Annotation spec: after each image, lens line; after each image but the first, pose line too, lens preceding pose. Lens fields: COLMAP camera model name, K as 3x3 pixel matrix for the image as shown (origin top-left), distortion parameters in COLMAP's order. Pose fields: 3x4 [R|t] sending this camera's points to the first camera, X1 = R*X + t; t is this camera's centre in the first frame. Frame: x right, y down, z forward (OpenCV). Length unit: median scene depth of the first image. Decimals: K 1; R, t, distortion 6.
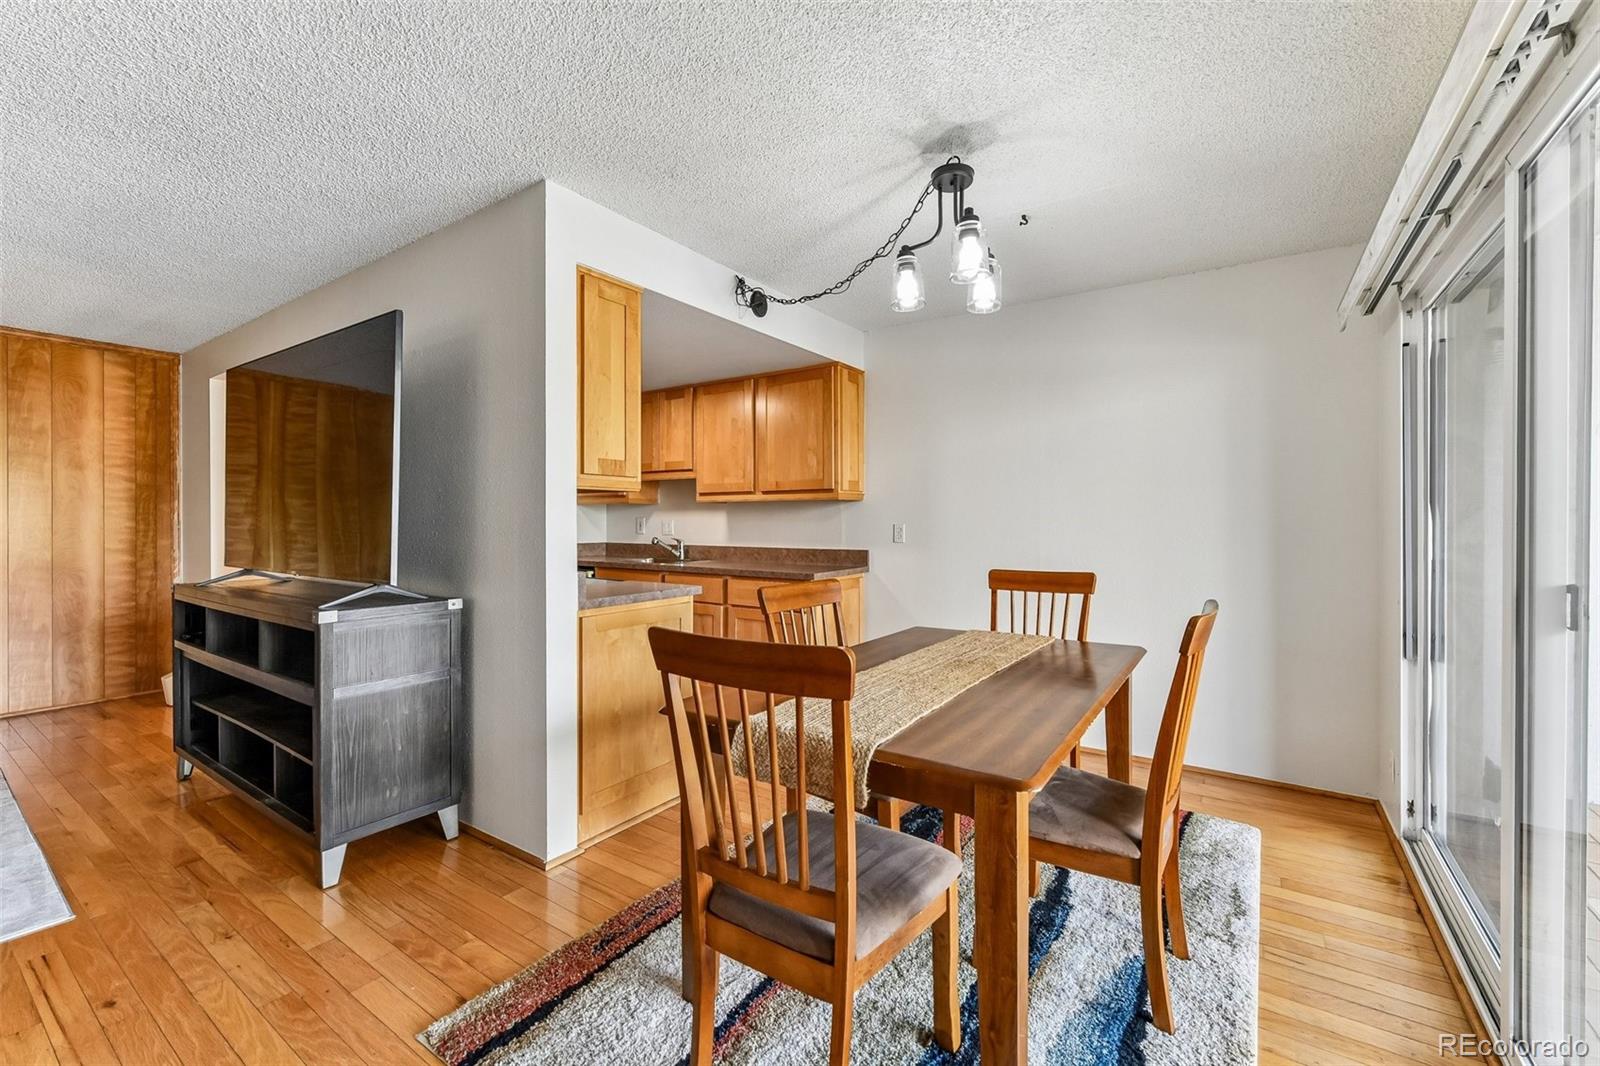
lens RADIAL K [[650.2, 0, 812.8], [0, 650.2, 528.9], [0, 0, 1]] dist [0.005372, -0.003706]
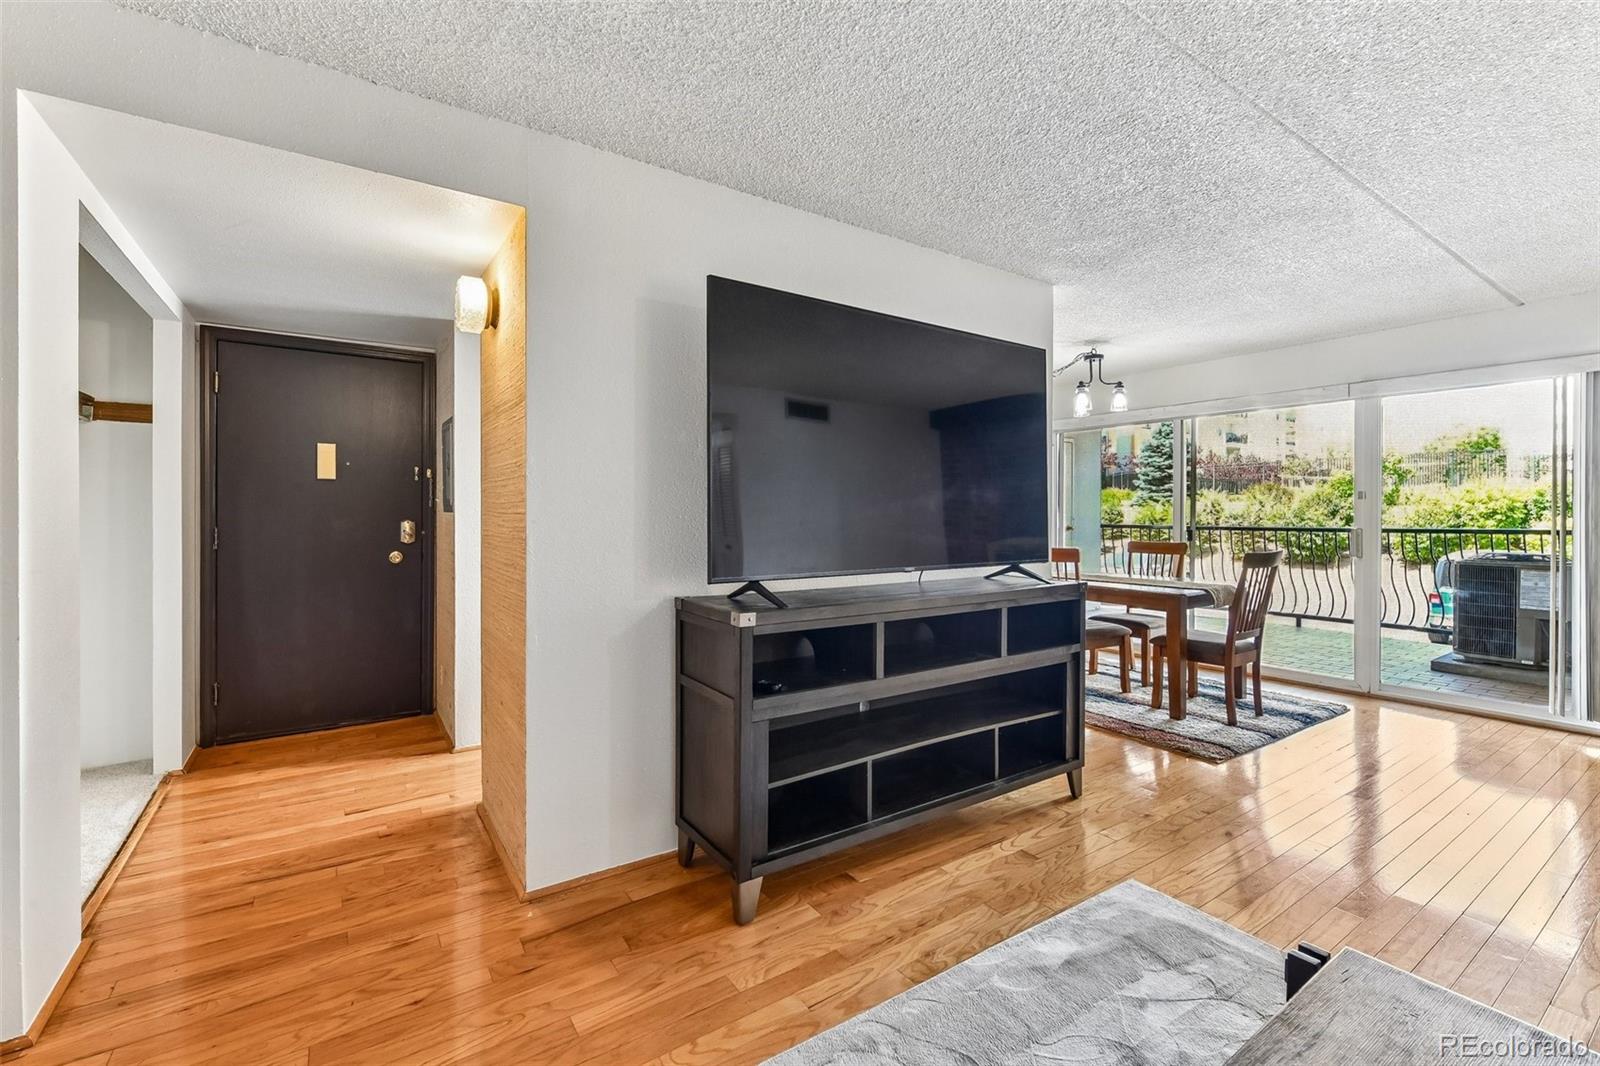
lens RADIAL K [[688.7, 0, 804.6], [0, 688.7, 520.3], [0, 0, 1]] dist [0.005809, -0.003067]
pose [[0.373596, -0.008705, 0.927551, -1.742824], [0.006665, 0.999955, 0.006700, -0.008594], [-0.927568, 0.003679, 0.373637, 0.778279]]
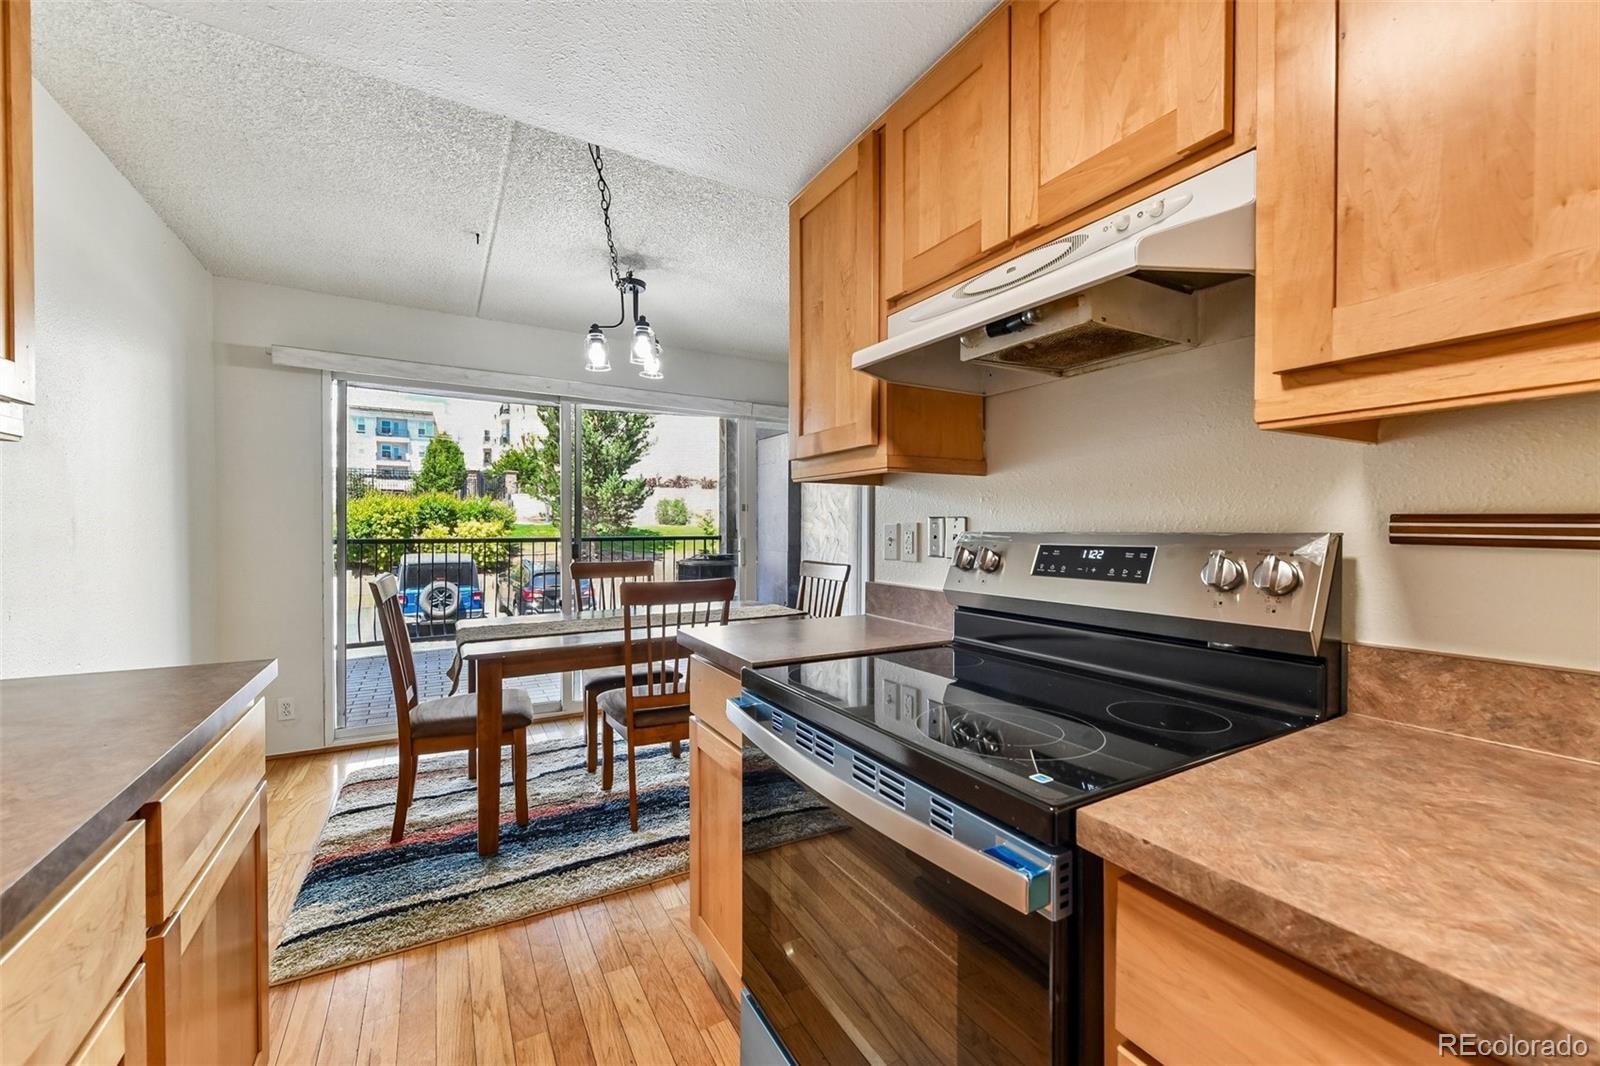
lens RADIAL K [[631.3, 0, 814.7], [0, 631.3, 540.5], [0, 0, 1]] dist [0.009004, -0.002656]
pose [[-0.904769, -0.015197, 0.425632, -0.579741], [-0.001920, 0.999499, 0.031606, -0.021928], [-0.425899, 0.027778, -0.904344, 1.578122]]
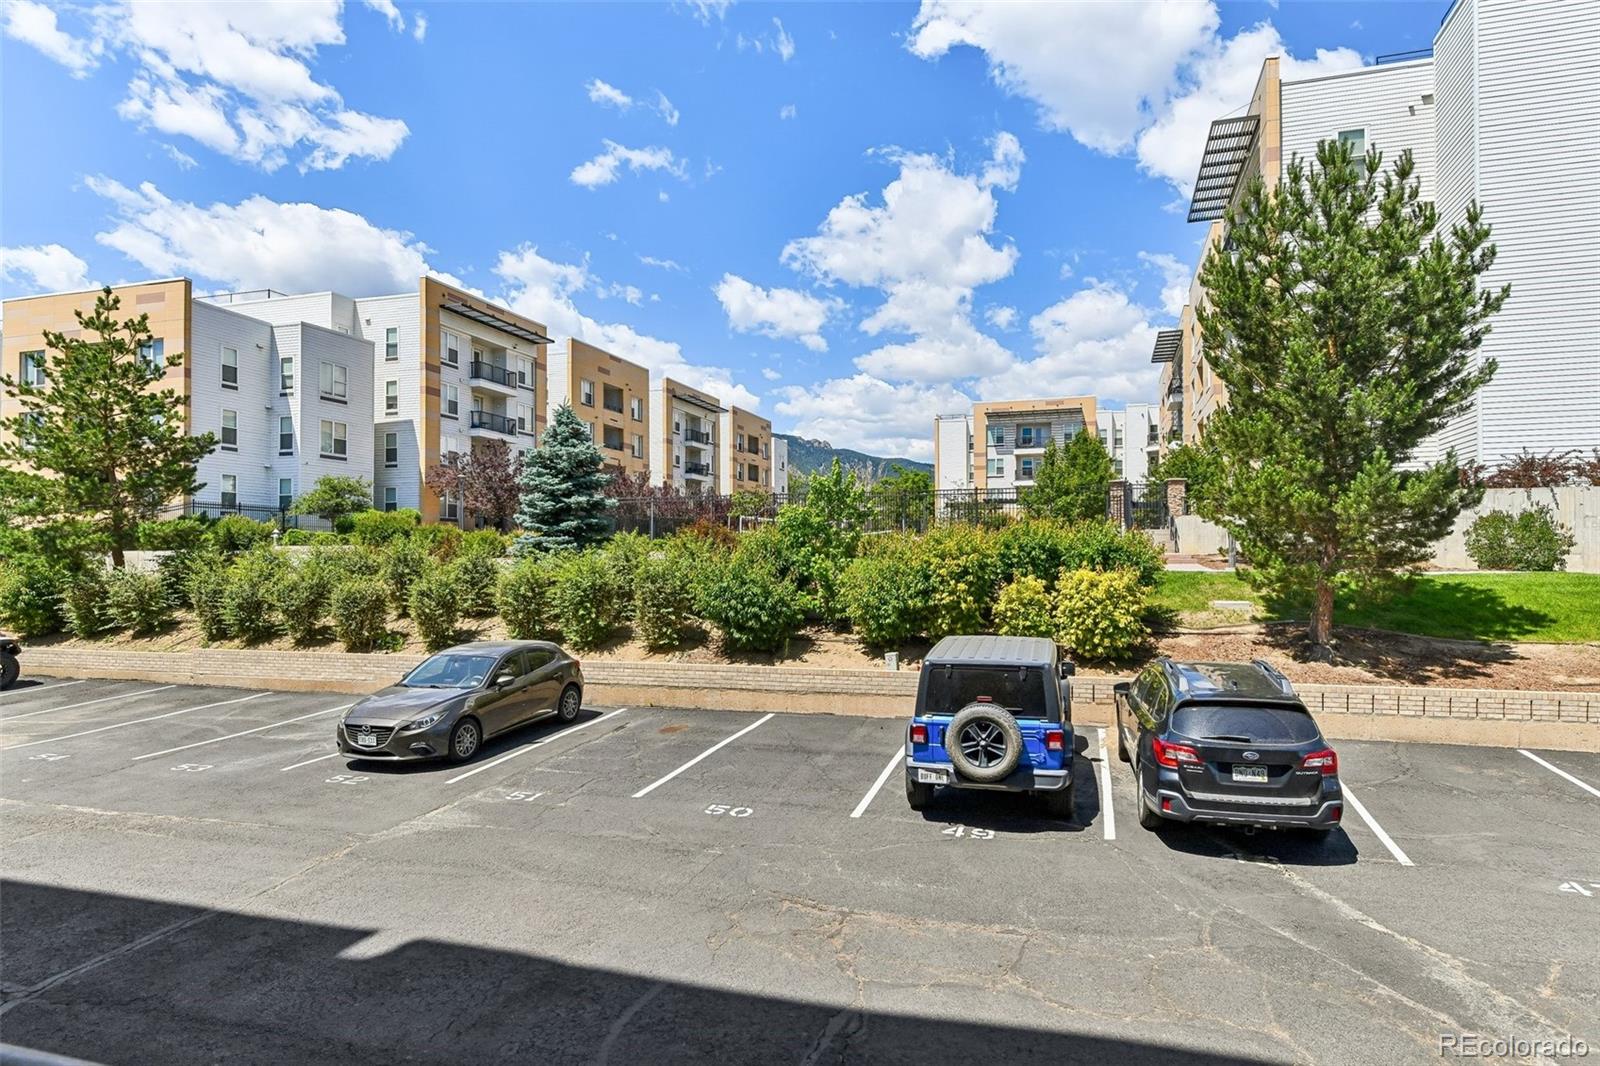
lens RADIAL K [[919.5, 0, 807.8], [0, 919.5, 537.5], [0, 0, 1]] dist [0.002357, -0.000799]
pose [[-0.278582, 0.024798, 0.960092, 1.100703], [0.009861, 0.999688, -0.022959, -0.087810], [-0.960362, 0.003071, -0.278740, -0.116566]]
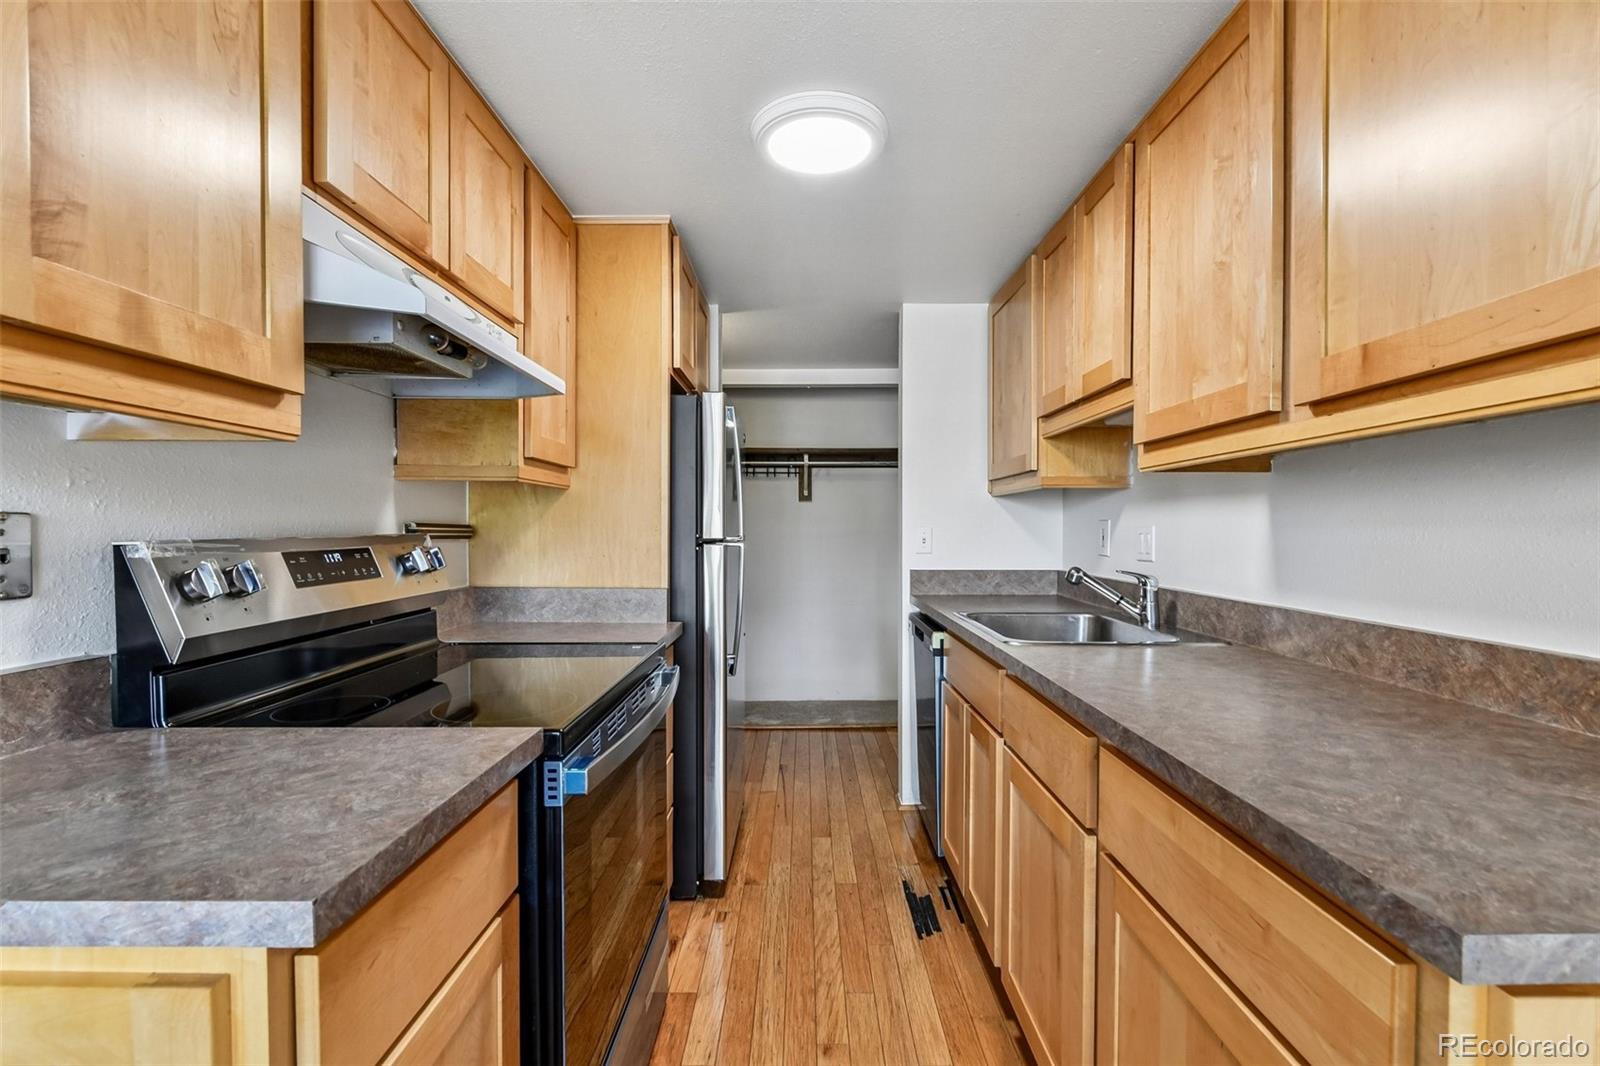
lens RADIAL K [[688.7, 0, 810.8], [0, 688.7, 546.6], [0, 0, 1]] dist [0.005809, -0.003067]
pose [[0.566930, 0.015643, -0.823617, 0.040537], [0.001409, 0.999800, 0.019959, -0.015362], [0.823765, -0.012476, 0.566795, 1.081668]]
